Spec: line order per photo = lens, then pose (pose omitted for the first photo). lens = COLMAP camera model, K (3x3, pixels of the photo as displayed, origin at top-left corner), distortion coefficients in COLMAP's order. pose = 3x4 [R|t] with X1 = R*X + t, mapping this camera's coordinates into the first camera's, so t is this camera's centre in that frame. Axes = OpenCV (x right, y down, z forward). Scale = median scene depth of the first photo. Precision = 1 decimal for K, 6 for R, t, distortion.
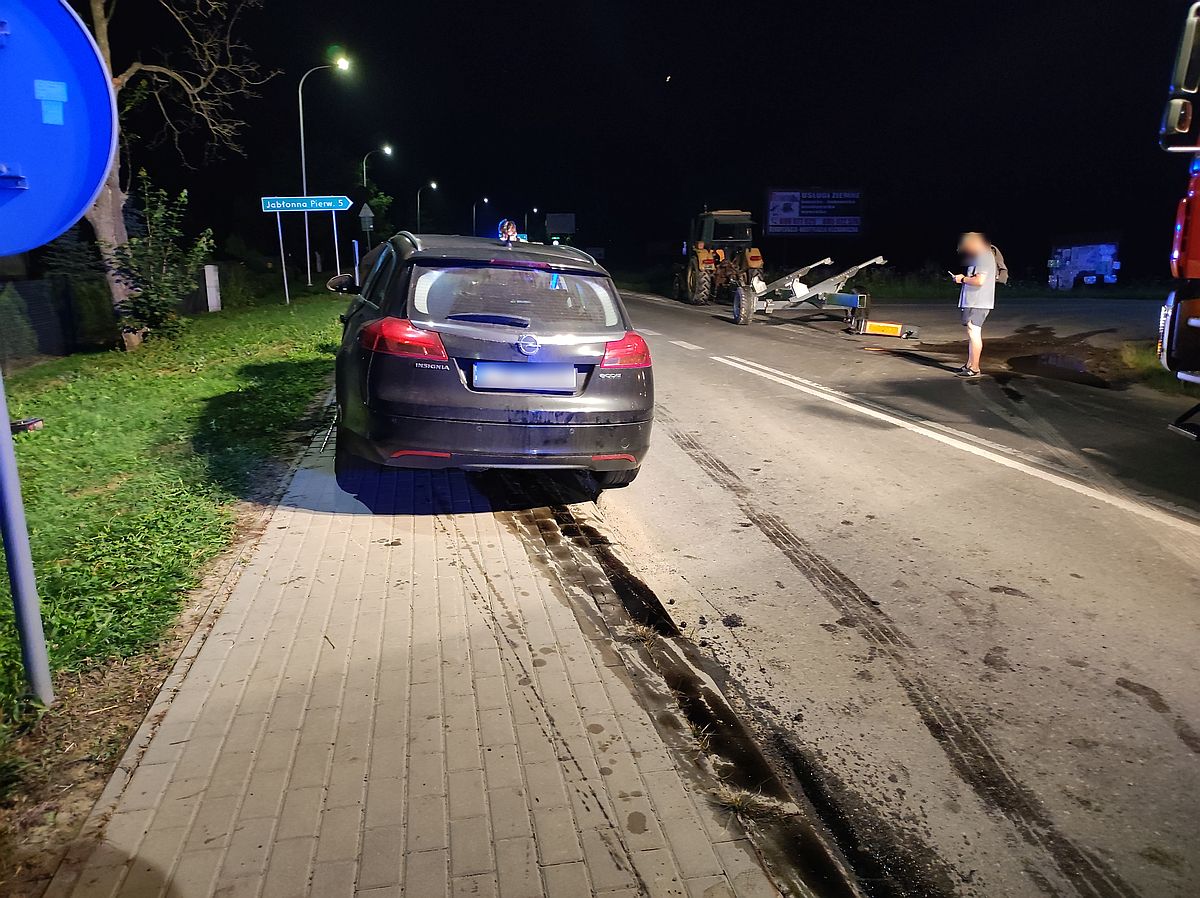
lens RADIAL K [[887.4, 0, 600.0], [0, 887.4, 449.0], [0, 0, 1]] dist [0.032288, -0.004839]
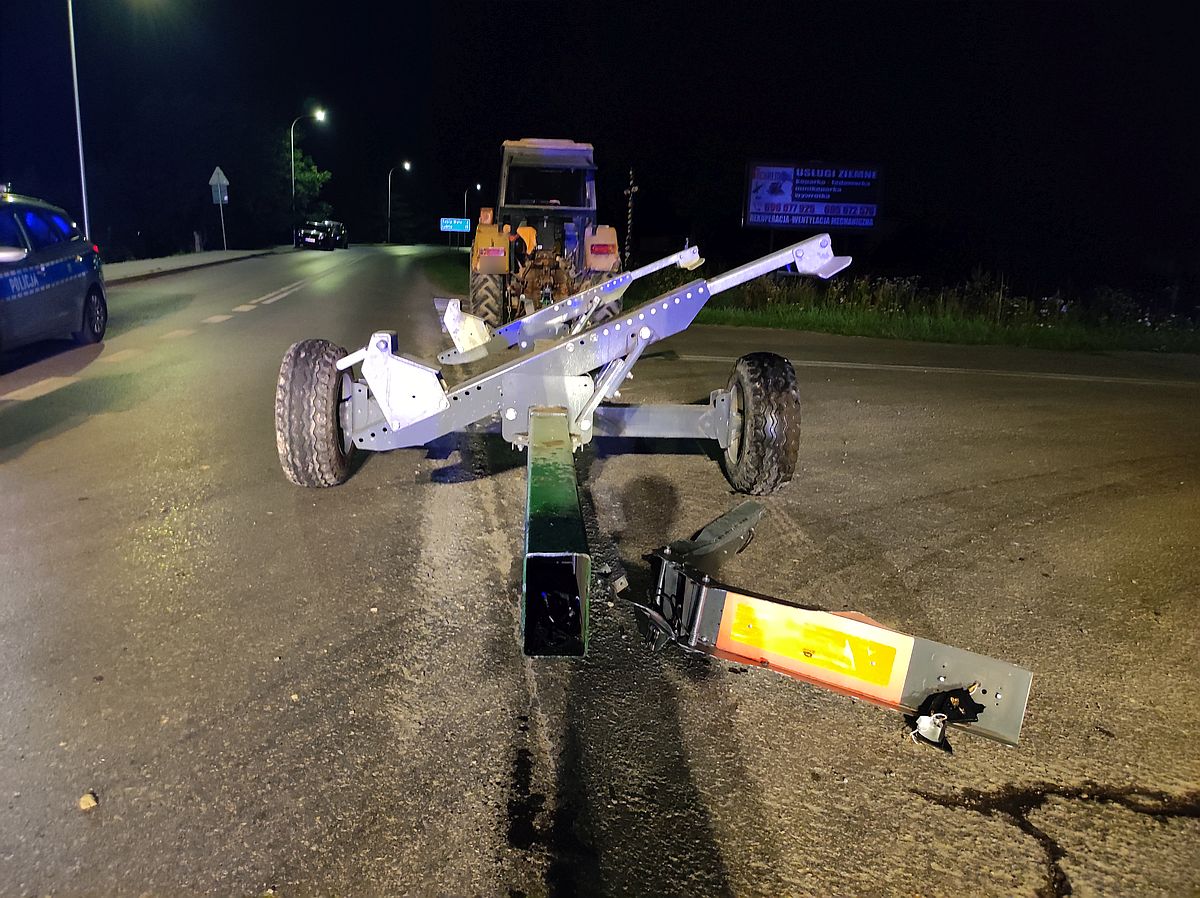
lens RADIAL K [[887.4, 0, 600.0], [0, 887.4, 449.0], [0, 0, 1]] dist [0.032288, -0.004839]
pose [[0.998989, 0.038774, -0.022759, 0.186972], [-0.038690, 0.999243, 0.004131, -0.115512], [0.022902, -0.003246, 0.999732, 0.551059]]
